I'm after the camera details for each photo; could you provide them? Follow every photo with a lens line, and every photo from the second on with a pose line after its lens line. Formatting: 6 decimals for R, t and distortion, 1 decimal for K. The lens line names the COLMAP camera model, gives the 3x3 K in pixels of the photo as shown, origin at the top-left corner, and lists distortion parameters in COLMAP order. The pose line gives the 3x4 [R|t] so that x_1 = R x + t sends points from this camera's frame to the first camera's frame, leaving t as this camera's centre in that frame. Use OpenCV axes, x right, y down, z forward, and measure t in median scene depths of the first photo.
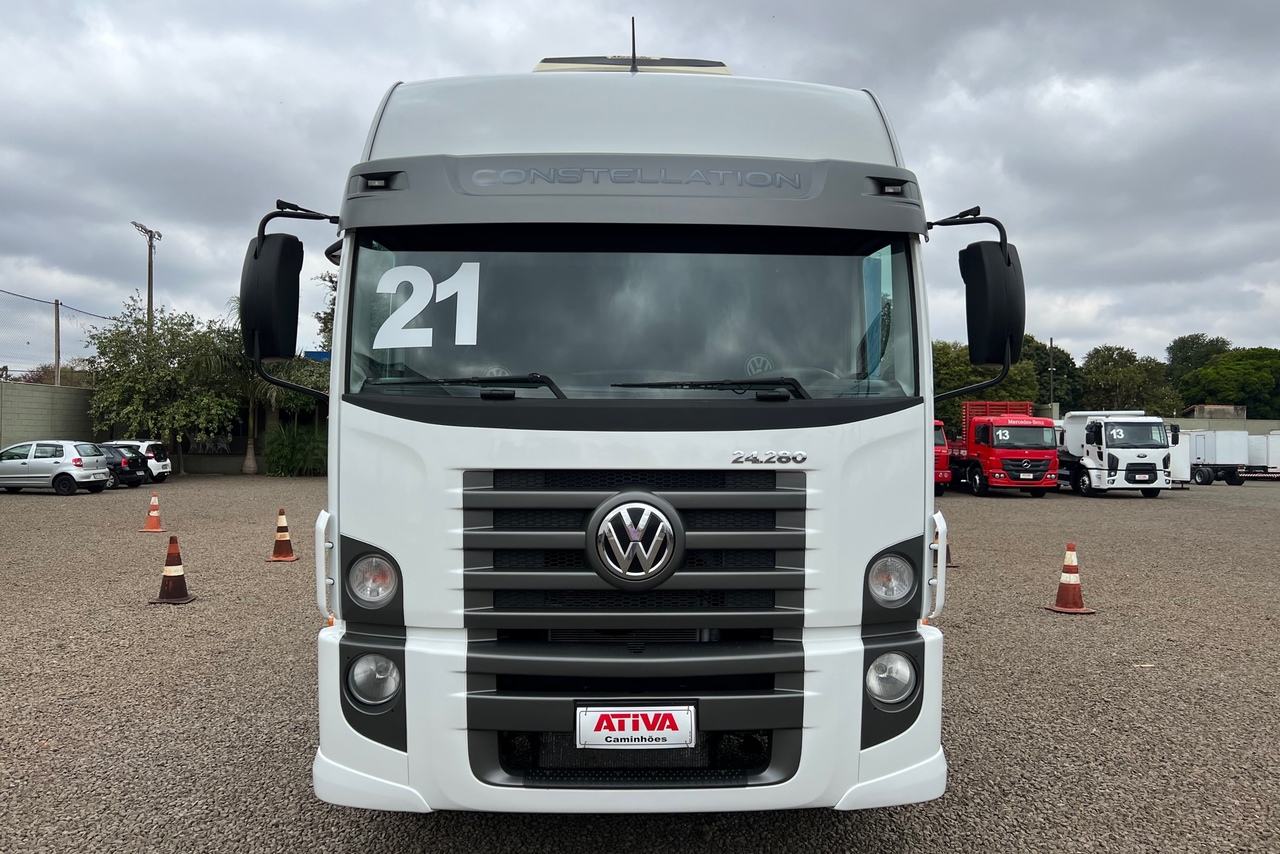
lens RADIAL K [[946.6, 0, 640.0], [0, 946.6, 427.0], [0, 0, 1]] dist [0.051446, -0.066668]
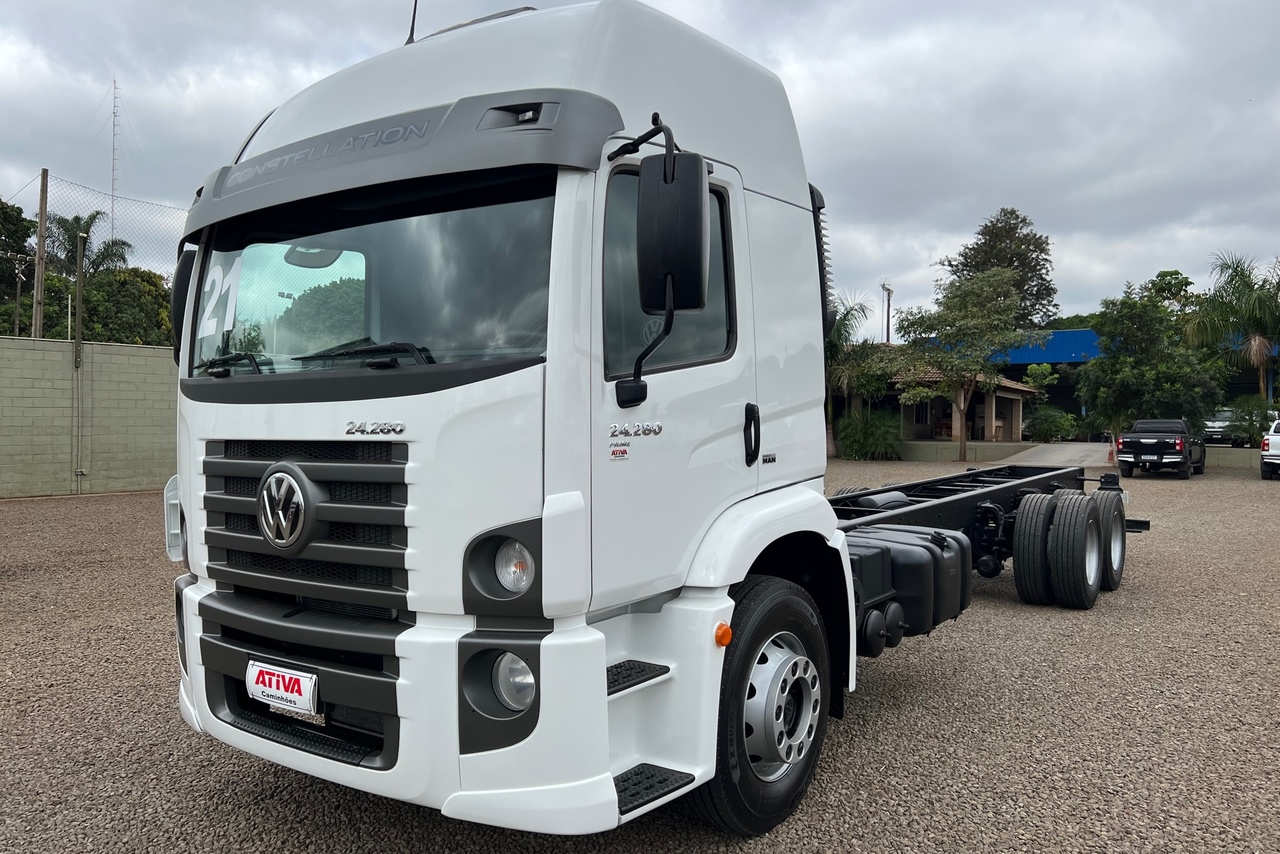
lens RADIAL K [[957.8, 0, 640.0], [0, 957.8, 427.0], [0, 0, 1]] dist [0.002046, -0.065750]
pose [[0.801390, -0.005108, -0.598121, 0.919182], [0.014144, 0.999846, 0.010412, 0.024722], [0.597976, -0.016804, 0.801338, 0.391357]]
